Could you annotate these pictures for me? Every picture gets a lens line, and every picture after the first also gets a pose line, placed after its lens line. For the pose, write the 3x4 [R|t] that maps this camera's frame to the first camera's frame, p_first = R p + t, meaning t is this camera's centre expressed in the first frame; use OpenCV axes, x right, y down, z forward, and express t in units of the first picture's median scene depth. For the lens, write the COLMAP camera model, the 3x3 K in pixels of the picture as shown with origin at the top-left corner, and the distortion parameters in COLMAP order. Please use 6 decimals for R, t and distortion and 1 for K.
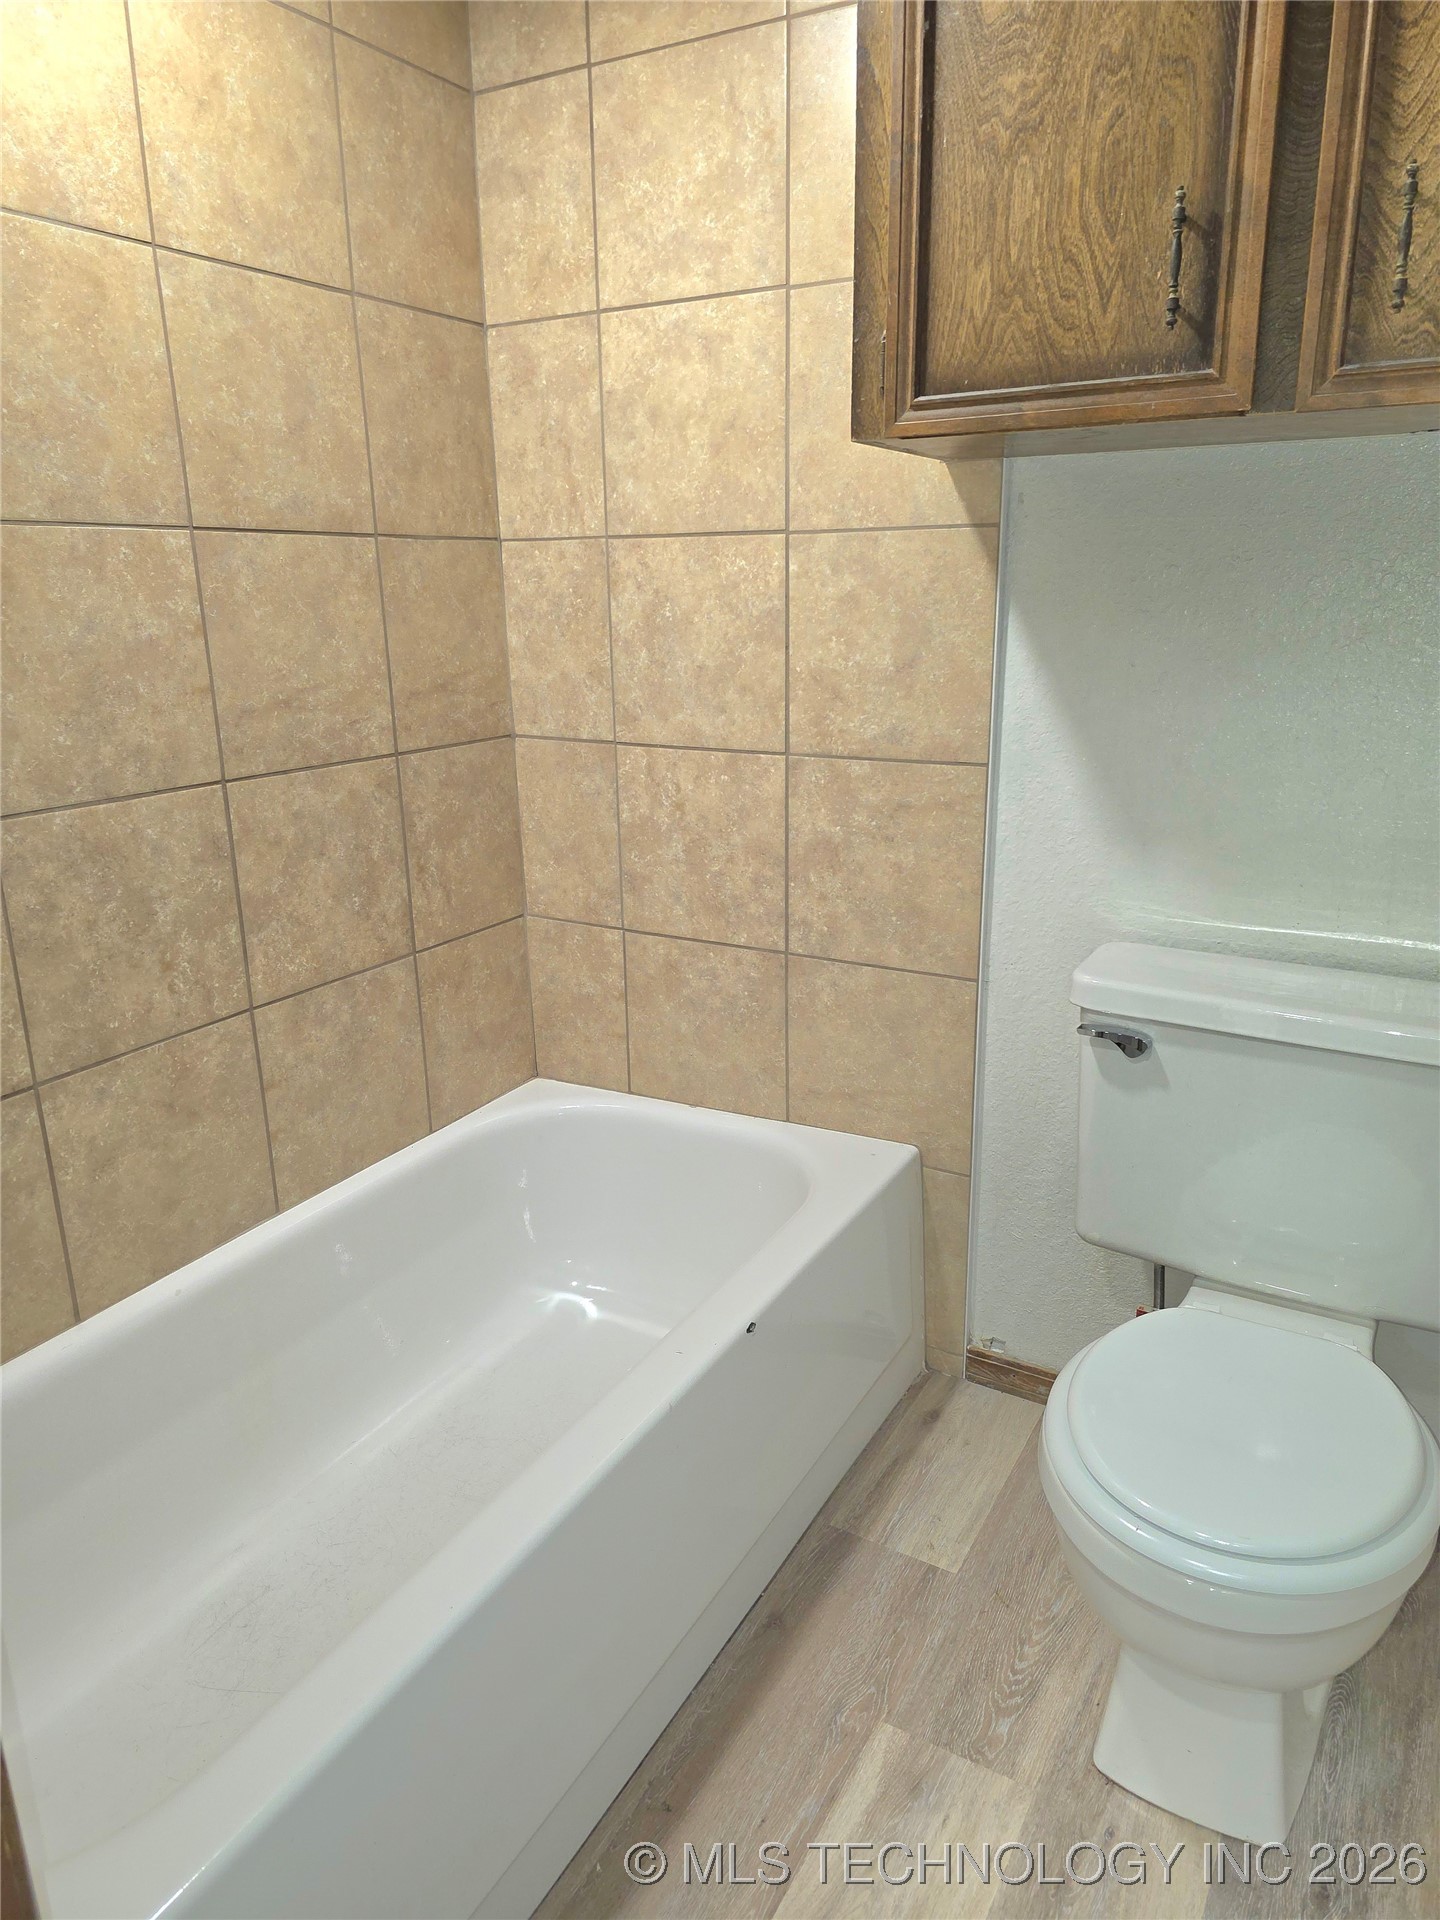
lens RADIAL K [[1287.1, 0, 696.8], [0, 1287.1, 949.8], [0, 0, 1]] dist [0.052760, -0.050859]
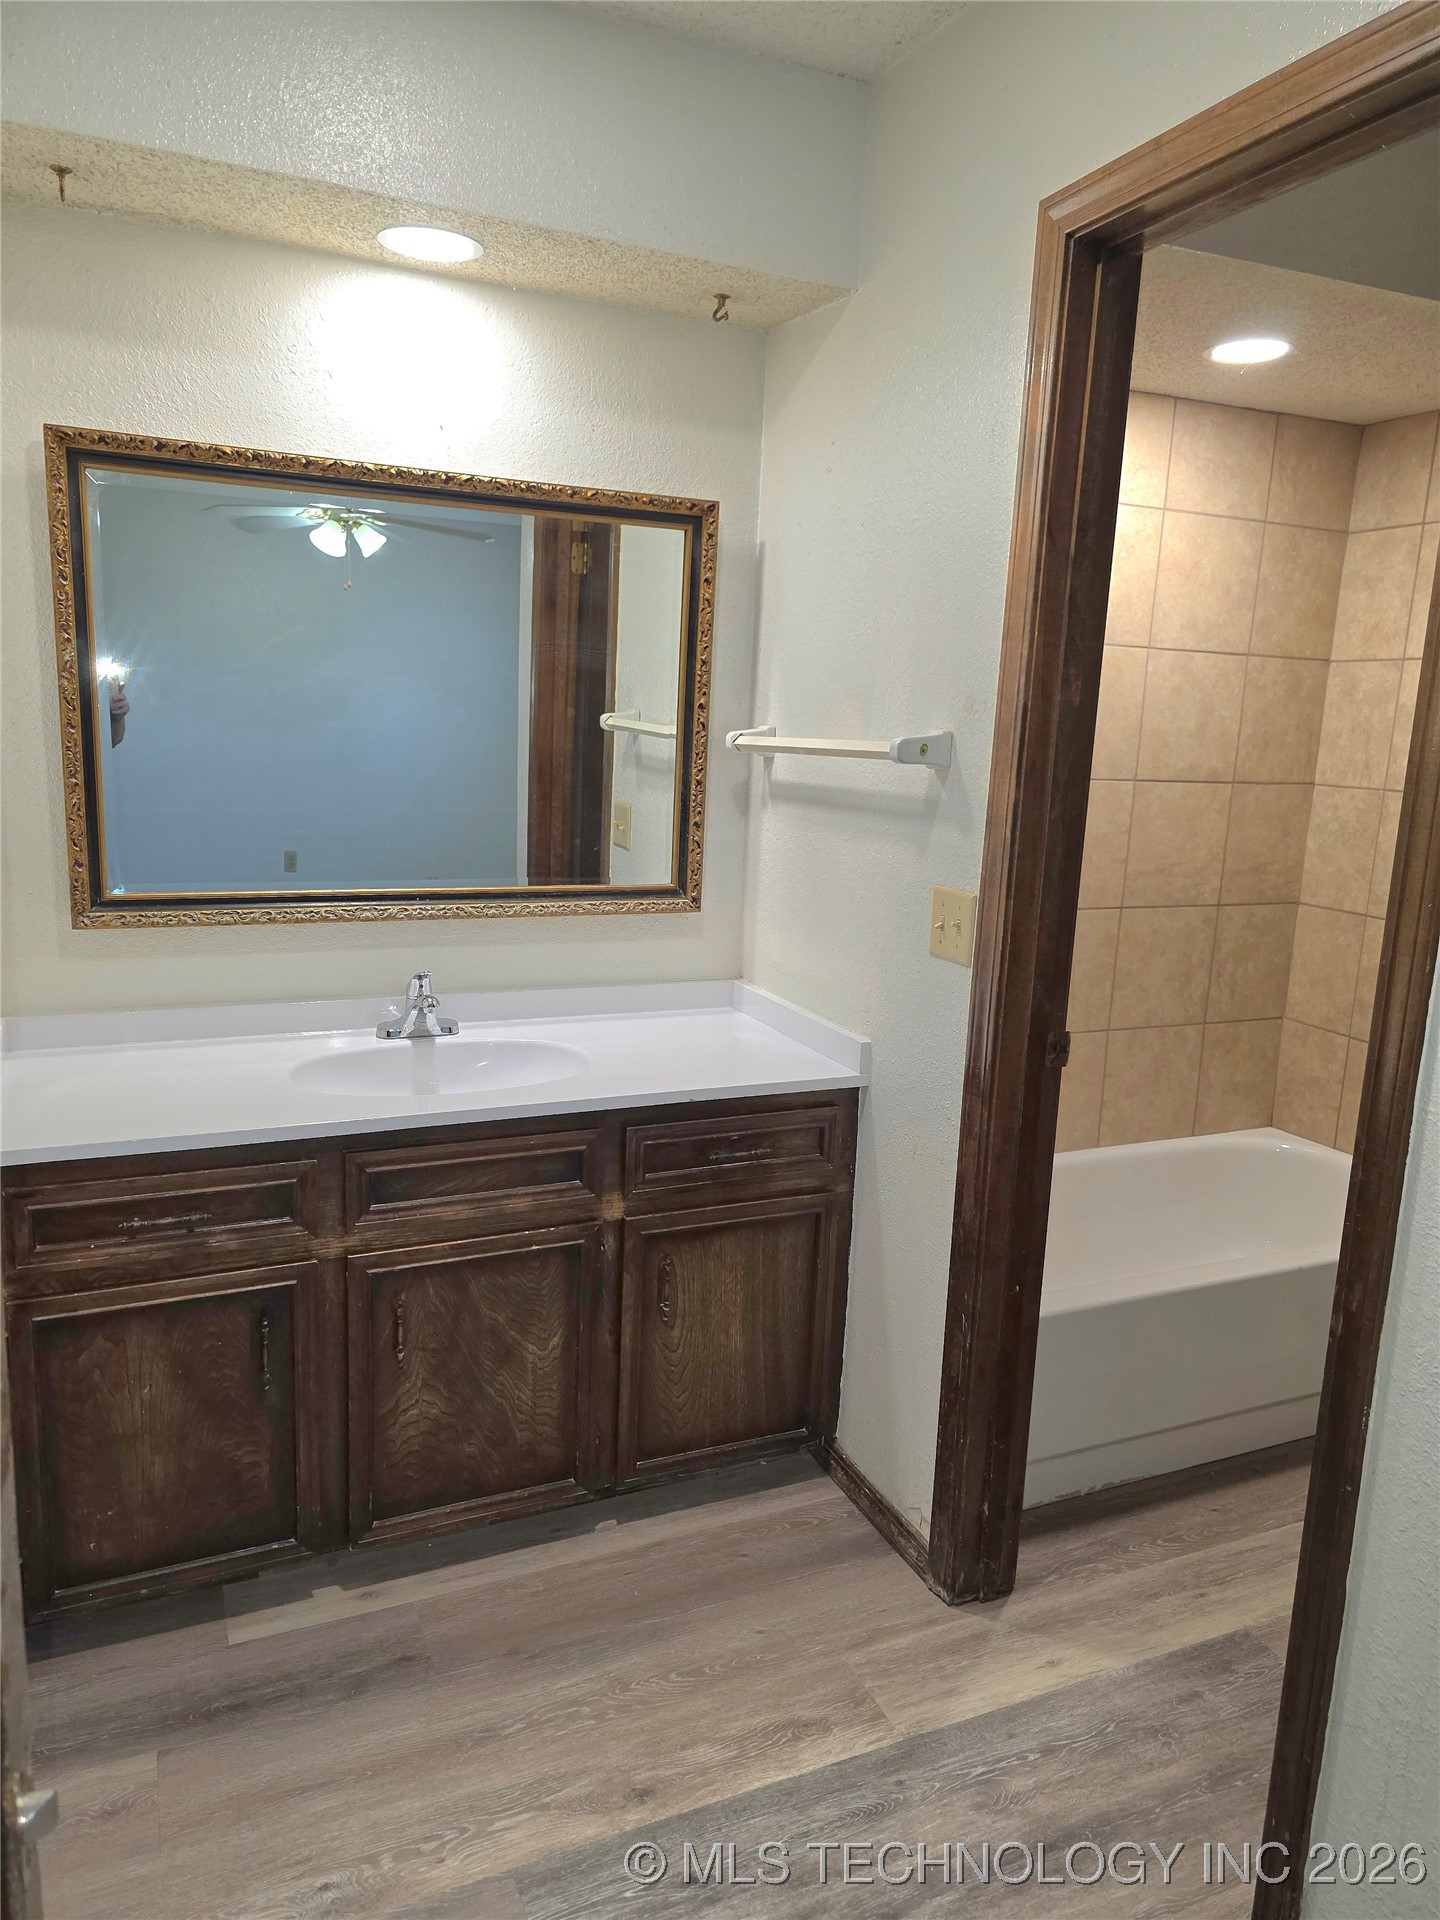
lens RADIAL K [[1287.1, 0, 727.7], [0, 1287.1, 983.9], [0, 0, 1]] dist [0.052760, -0.050859]
pose [[0.822312, 0.168626, -0.543478, 0.162365], [-0.210735, 0.977419, -0.015587, 0.101274], [0.528577, 0.127347, 0.839279, -0.683322]]
